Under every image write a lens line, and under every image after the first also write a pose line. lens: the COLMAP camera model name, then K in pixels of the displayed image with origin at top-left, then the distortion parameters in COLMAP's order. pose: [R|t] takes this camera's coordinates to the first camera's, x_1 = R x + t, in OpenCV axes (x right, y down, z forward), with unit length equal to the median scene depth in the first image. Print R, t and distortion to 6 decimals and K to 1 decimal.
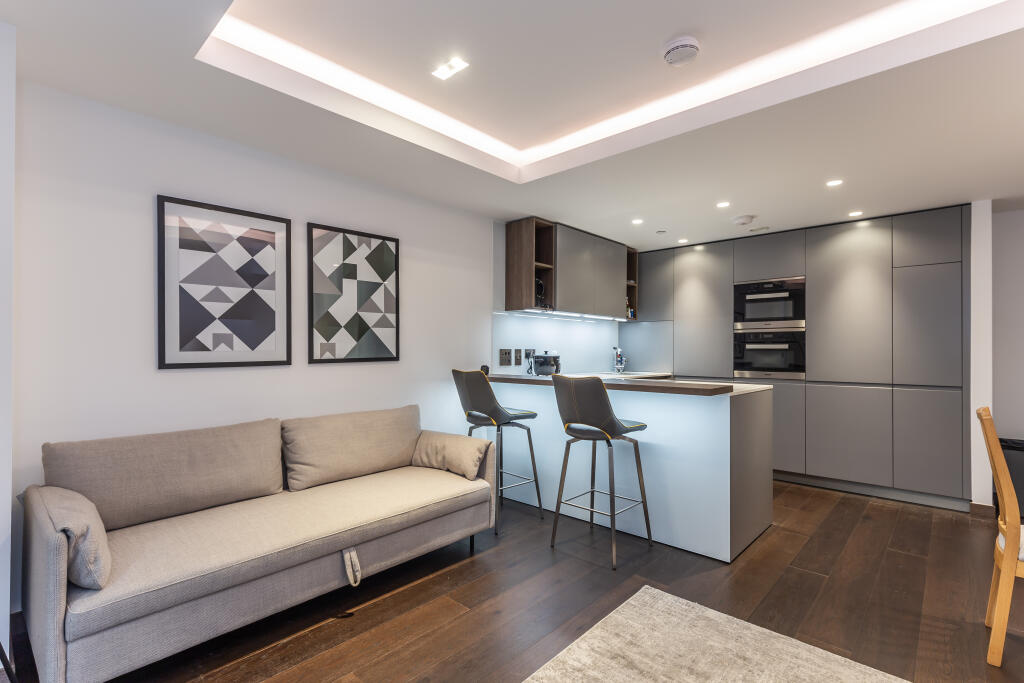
lens RADIAL K [[476.5, 0, 503.3], [0, 476.5, 350.9], [0, 0, 1]] dist [0.008881, -0.003917]
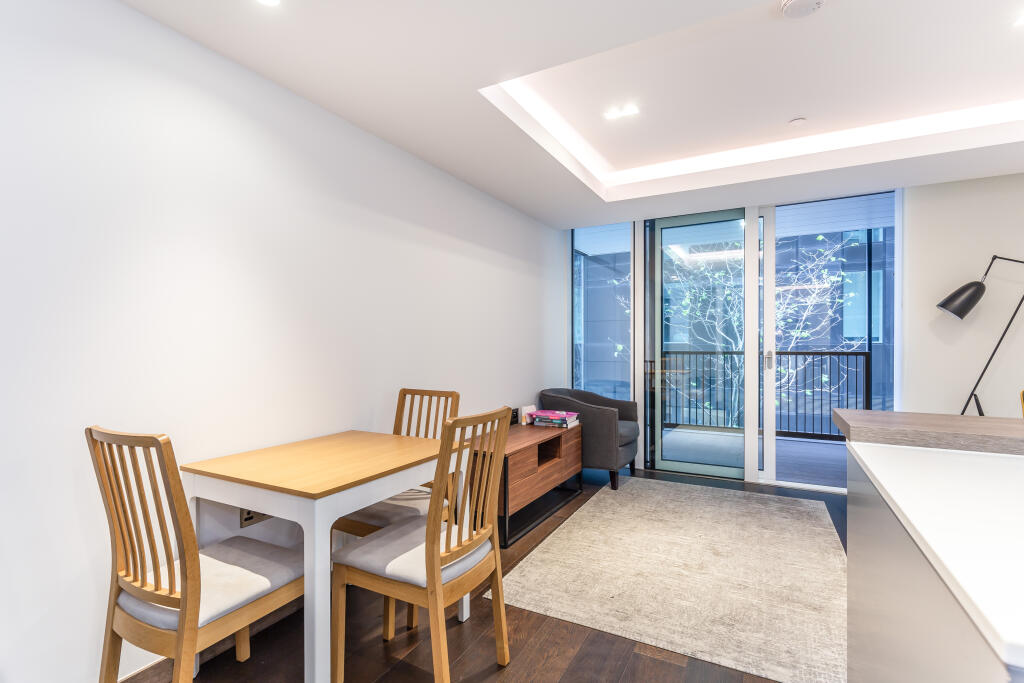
lens RADIAL K [[476.5, 0, 509.9], [0, 476.5, 351.8], [0, 0, 1]] dist [0.008881, -0.003917]
pose [[-0.967735, 0.003514, -0.251946, 0.737425], [0.000632, 0.999933, 0.011519, 0.003765], [0.251969, 0.010988, -0.967673, 1.135210]]
